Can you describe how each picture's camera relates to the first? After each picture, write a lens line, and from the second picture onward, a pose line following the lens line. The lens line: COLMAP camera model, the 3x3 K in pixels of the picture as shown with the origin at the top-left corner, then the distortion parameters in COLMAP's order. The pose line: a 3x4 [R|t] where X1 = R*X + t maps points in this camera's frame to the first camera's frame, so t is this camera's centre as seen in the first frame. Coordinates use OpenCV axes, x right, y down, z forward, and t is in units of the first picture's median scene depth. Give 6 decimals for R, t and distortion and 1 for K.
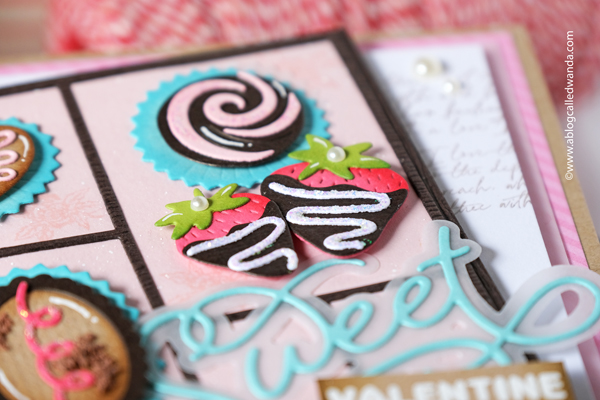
lens RADIAL K [[3050.4, 0, 300.0], [0, 3050.4, 200.0], [0, 0, 1]] dist [-0.755146, 0.643138]
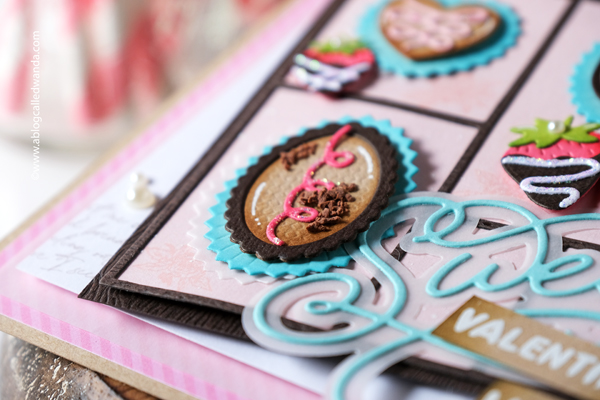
lens RADIAL K [[3050.4, 0, 300.0], [0, 3050.4, 200.0], [0, 0, 1]] dist [-0.755146, 0.643138]
pose [[0.703969, 0.353715, -0.615884, 0.567779], [-0.342929, 0.928662, 0.141375, -0.094602], [0.621955, 0.111680, 0.775048, 0.138340]]
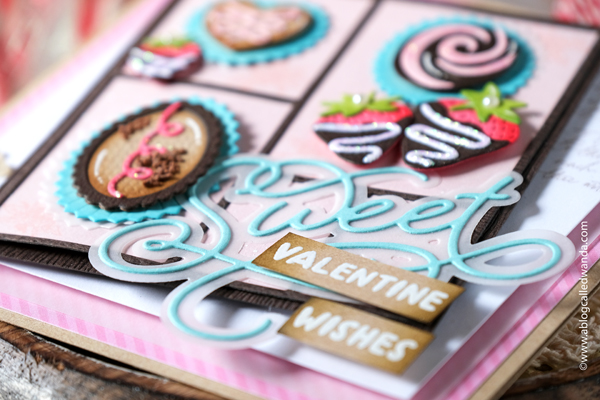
lens RADIAL K [[3050.4, 0, 300.0], [0, 3050.4, 200.0], [0, 0, 1]] dist [-0.755146, 0.643138]
pose [[0.742513, 0.300314, -0.598738, 0.690421], [-0.334735, 0.940607, 0.056672, -0.022000], [0.580196, 0.158339, 0.798938, 0.034502]]
